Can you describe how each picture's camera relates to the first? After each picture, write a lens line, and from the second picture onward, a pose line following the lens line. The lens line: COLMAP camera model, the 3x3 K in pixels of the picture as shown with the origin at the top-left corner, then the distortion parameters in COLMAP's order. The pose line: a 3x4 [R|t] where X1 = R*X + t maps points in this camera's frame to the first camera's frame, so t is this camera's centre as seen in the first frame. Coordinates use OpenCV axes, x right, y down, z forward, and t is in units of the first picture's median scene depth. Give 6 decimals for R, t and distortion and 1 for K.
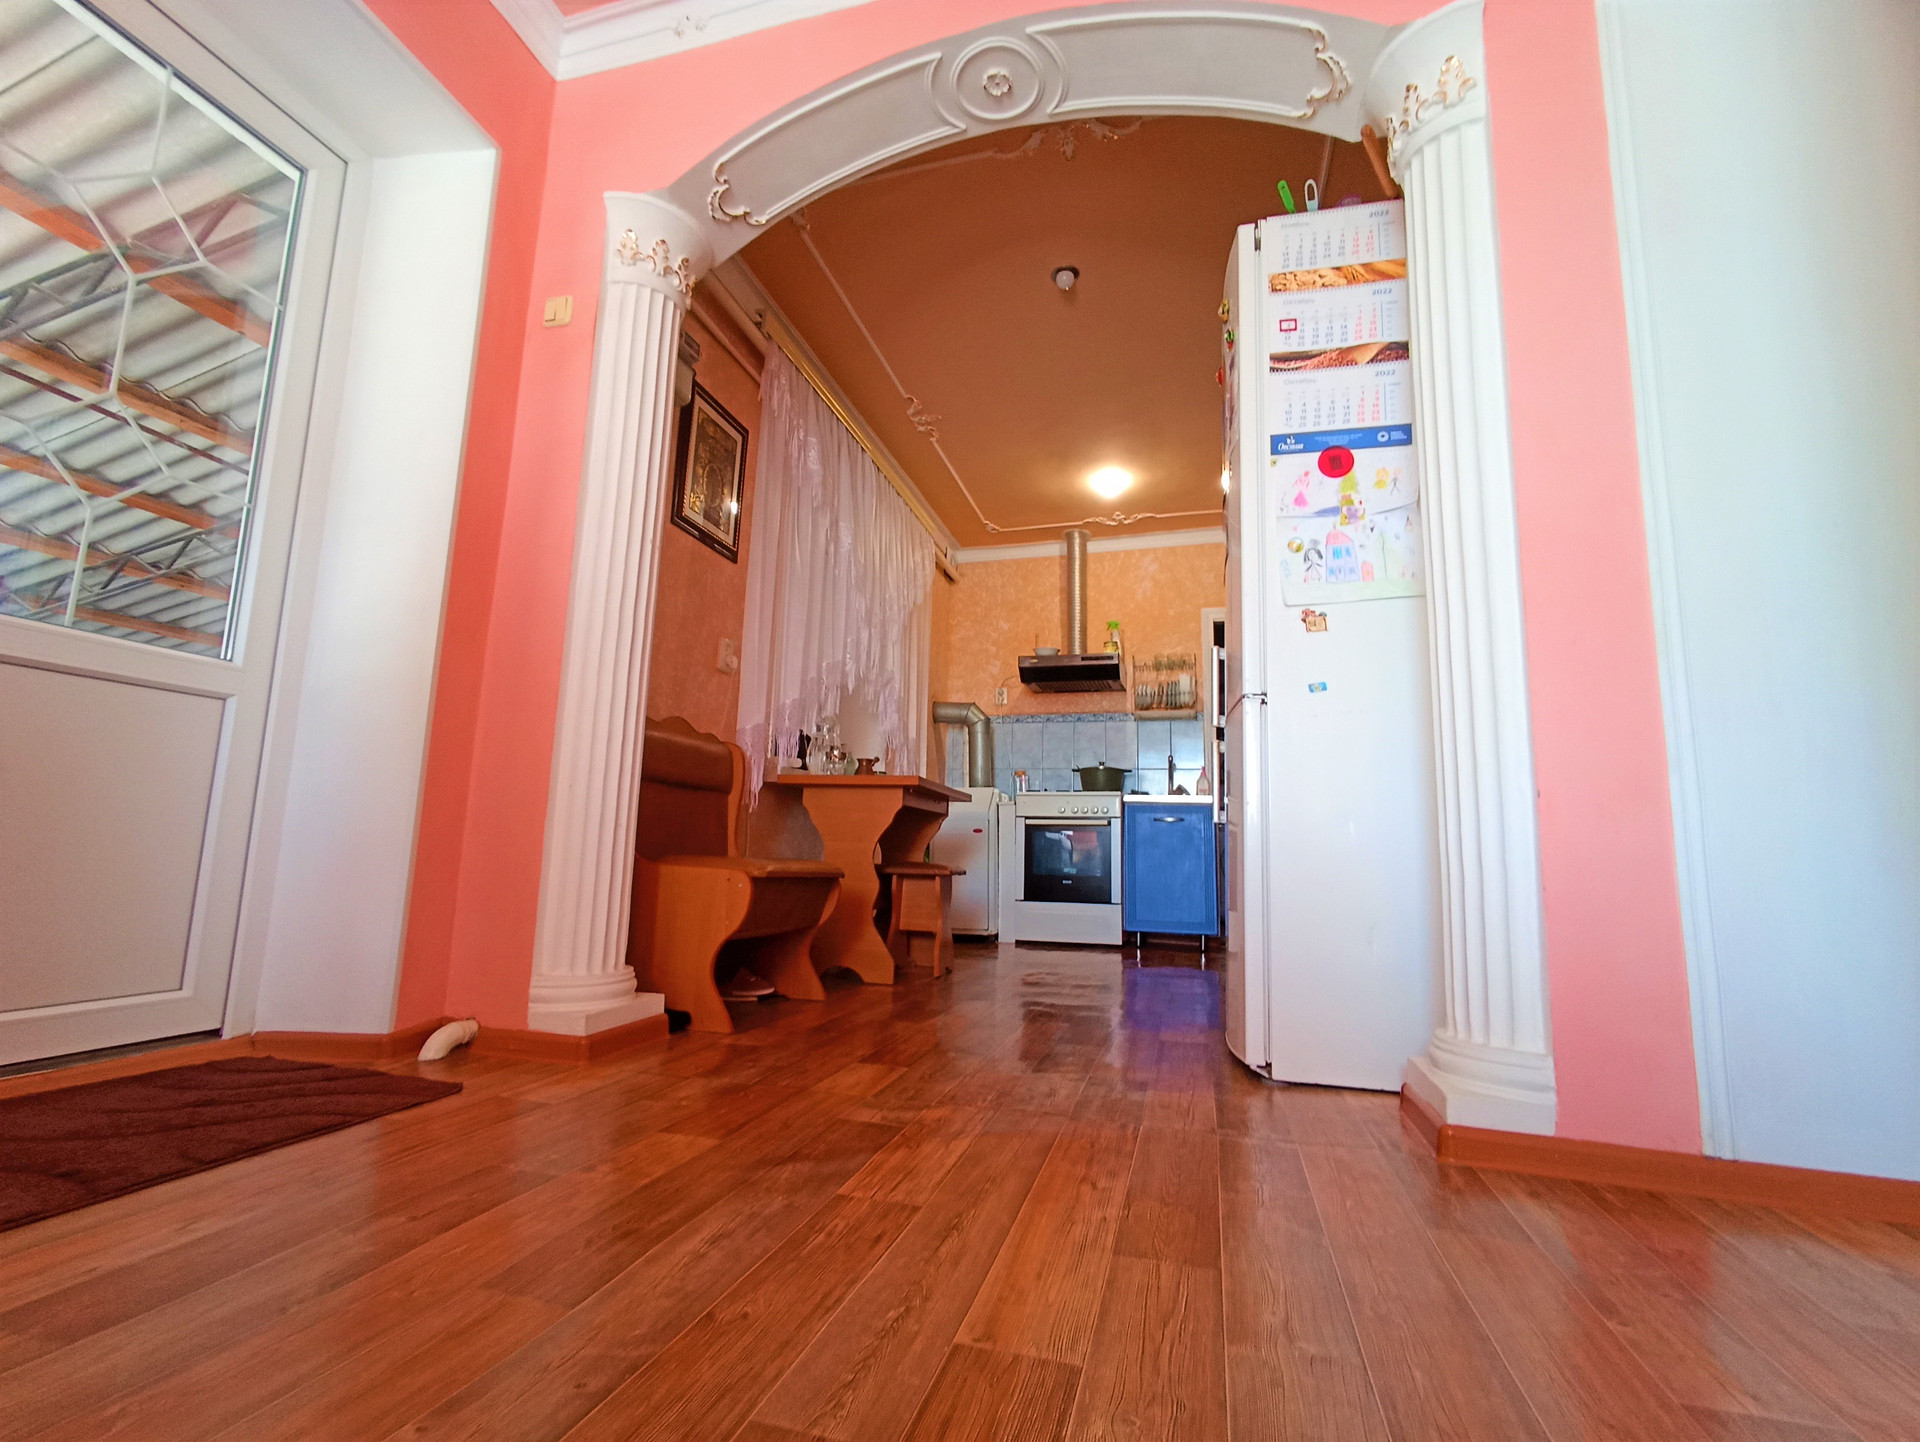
lens RADIAL K [[889.3, 0, 958.1], [0, 889.3, 721.5], [0, 0, 1]] dist [0.000649, -0.001024]
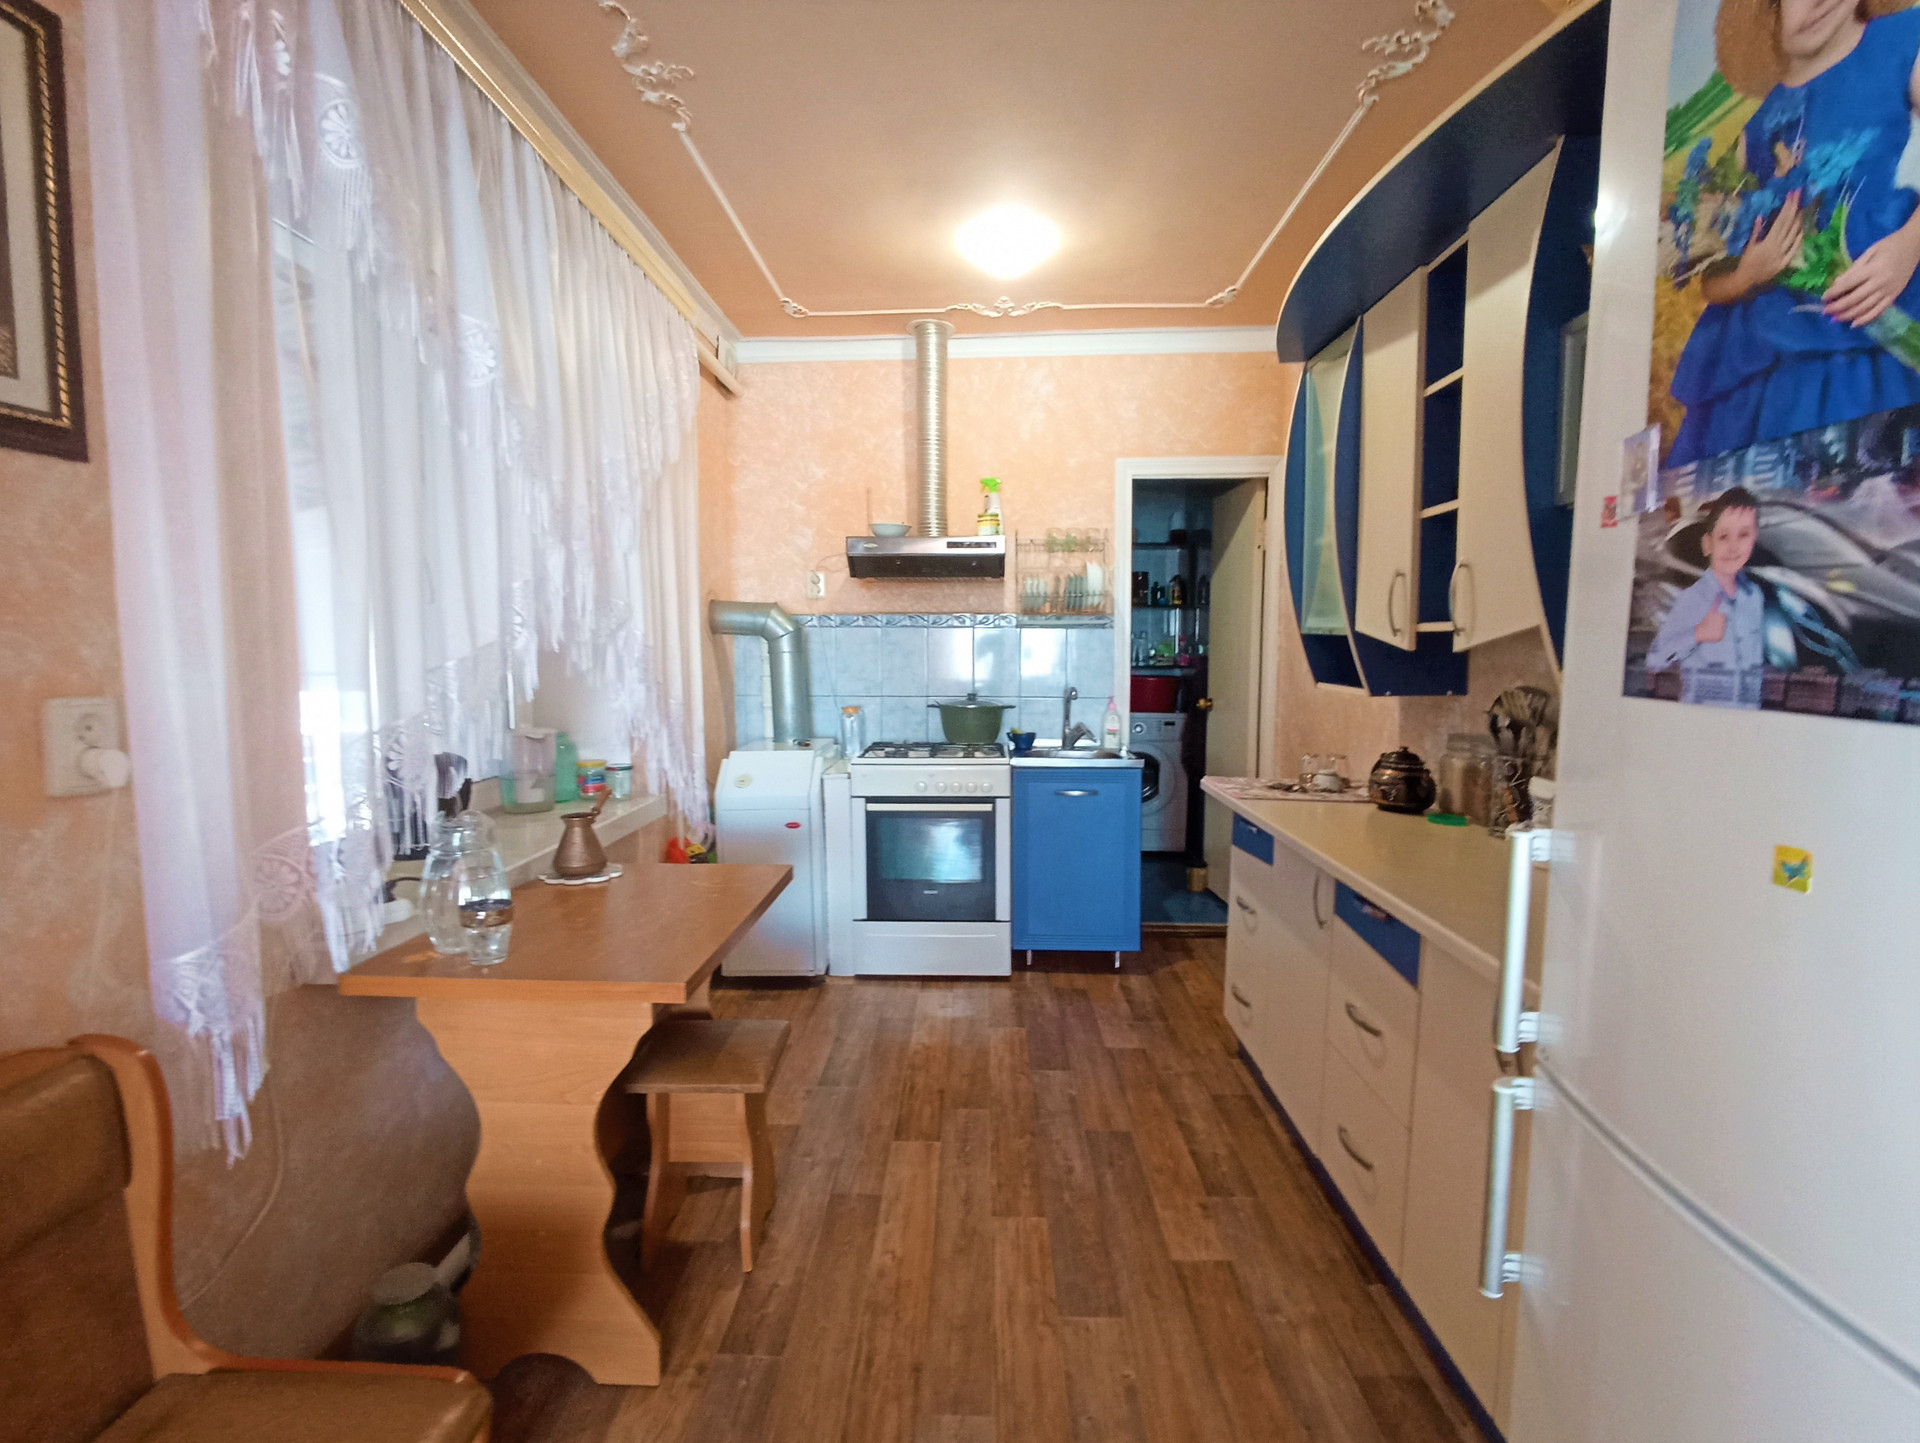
lens RADIAL K [[889.3, 0, 958.4], [0, 889.3, 716.8], [0, 0, 1]] dist [0.000649, -0.001024]
pose [[0.972156, -0.048282, 0.229305, -0.005689], [-0.010359, 0.968732, 0.247893, -0.117951], [-0.234104, -0.243366, 0.941259, 0.400495]]
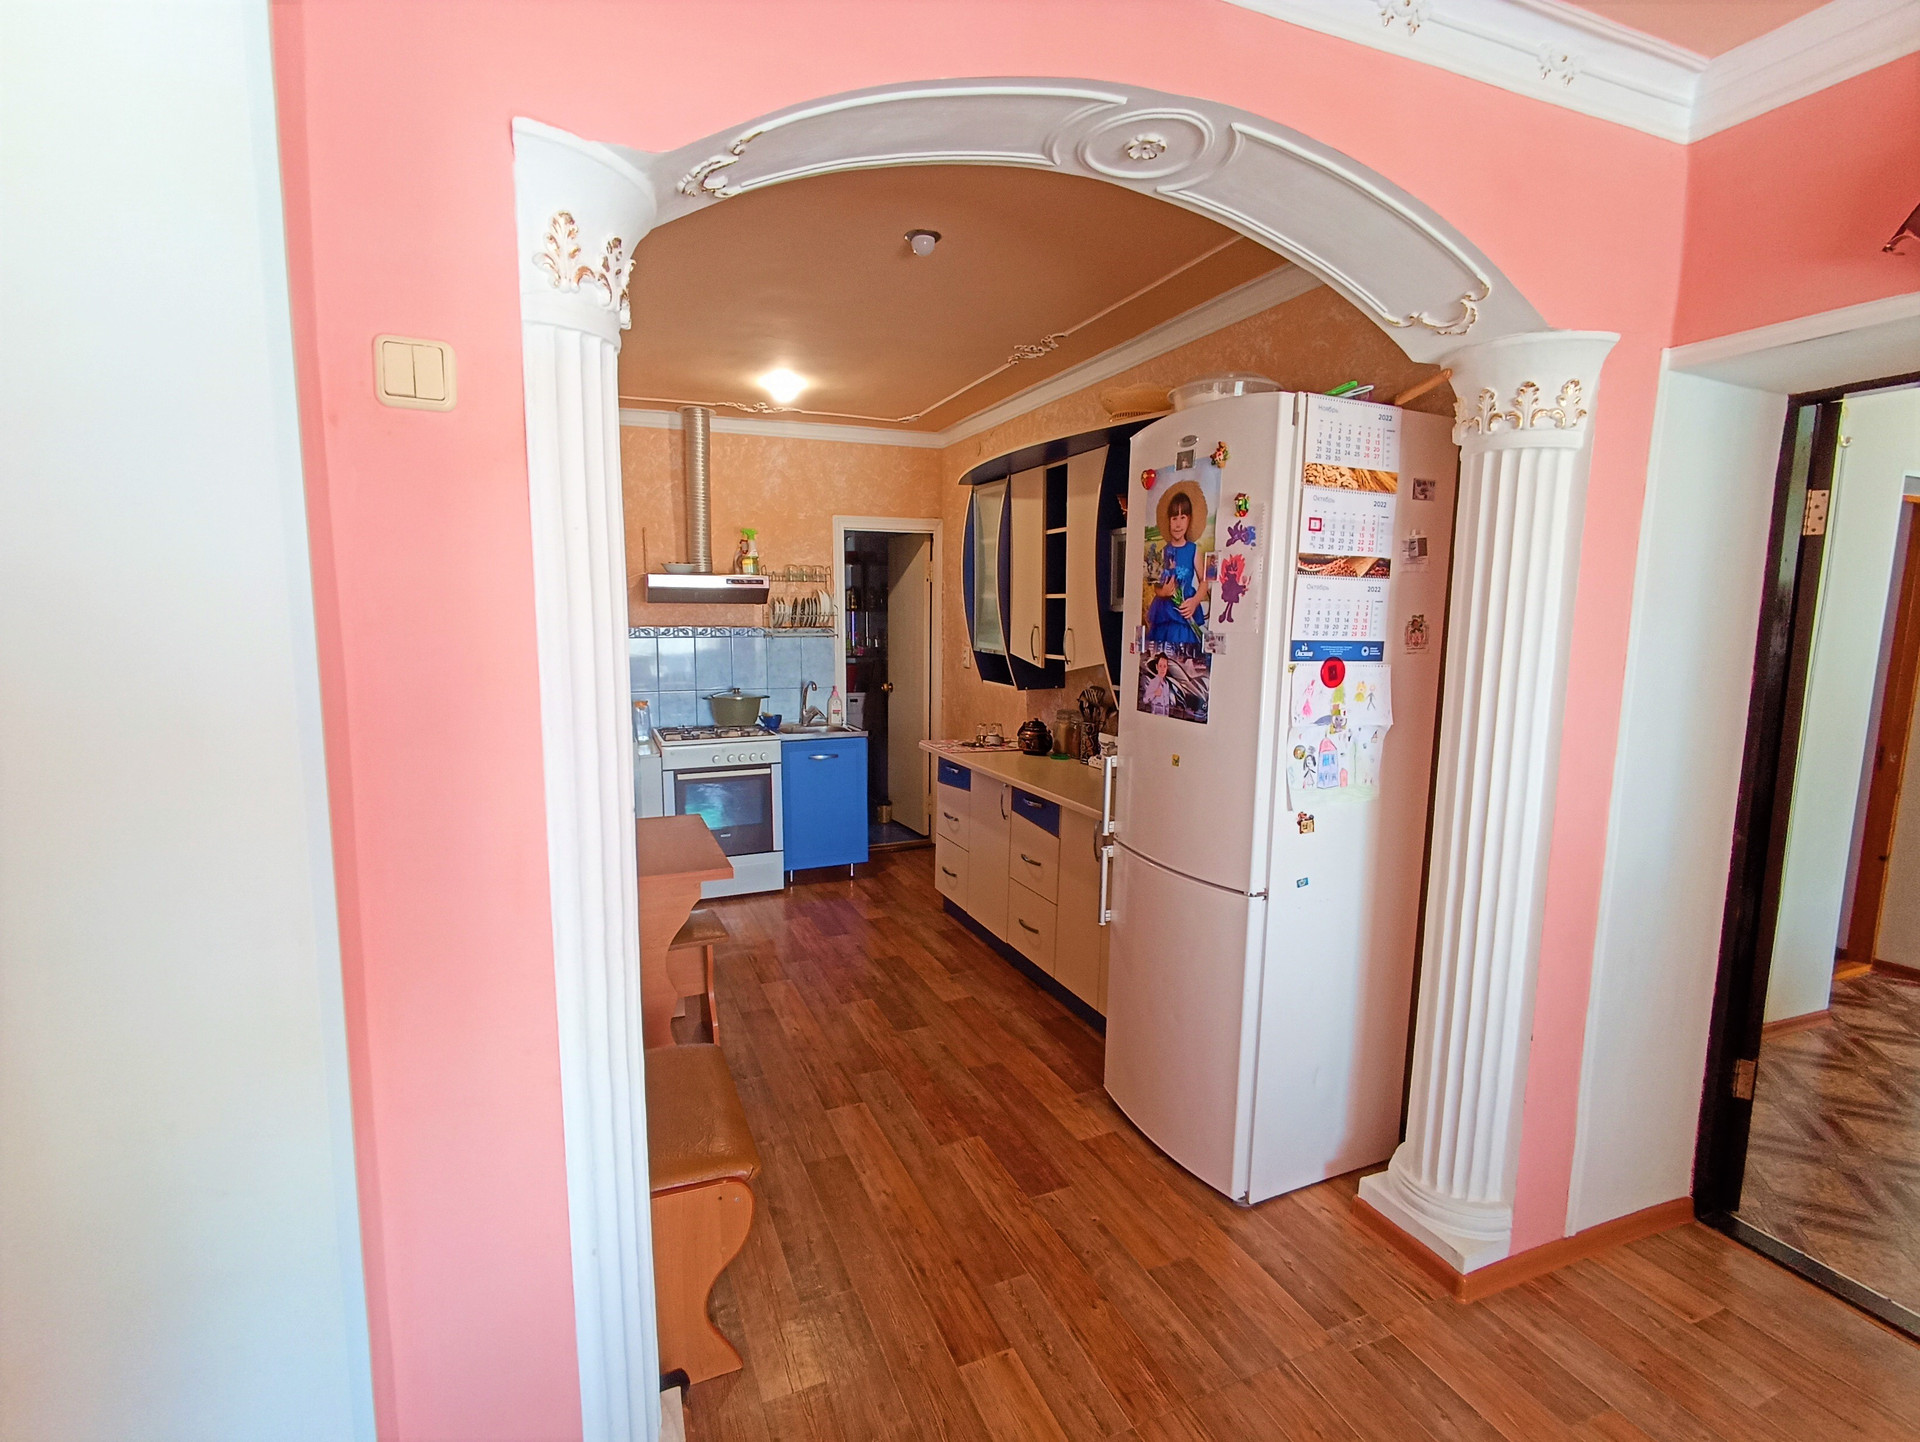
lens RADIAL K [[889.3, 0, 948.9], [0, 889.3, 713.3], [0, 0, 1]] dist [0.000649, -0.001024]
pose [[0.781222, -0.098834, 0.616380, -0.257974], [-0.086336, 0.960792, 0.263484, -0.209633], [-0.618254, -0.259056, 0.742059, 0.207111]]
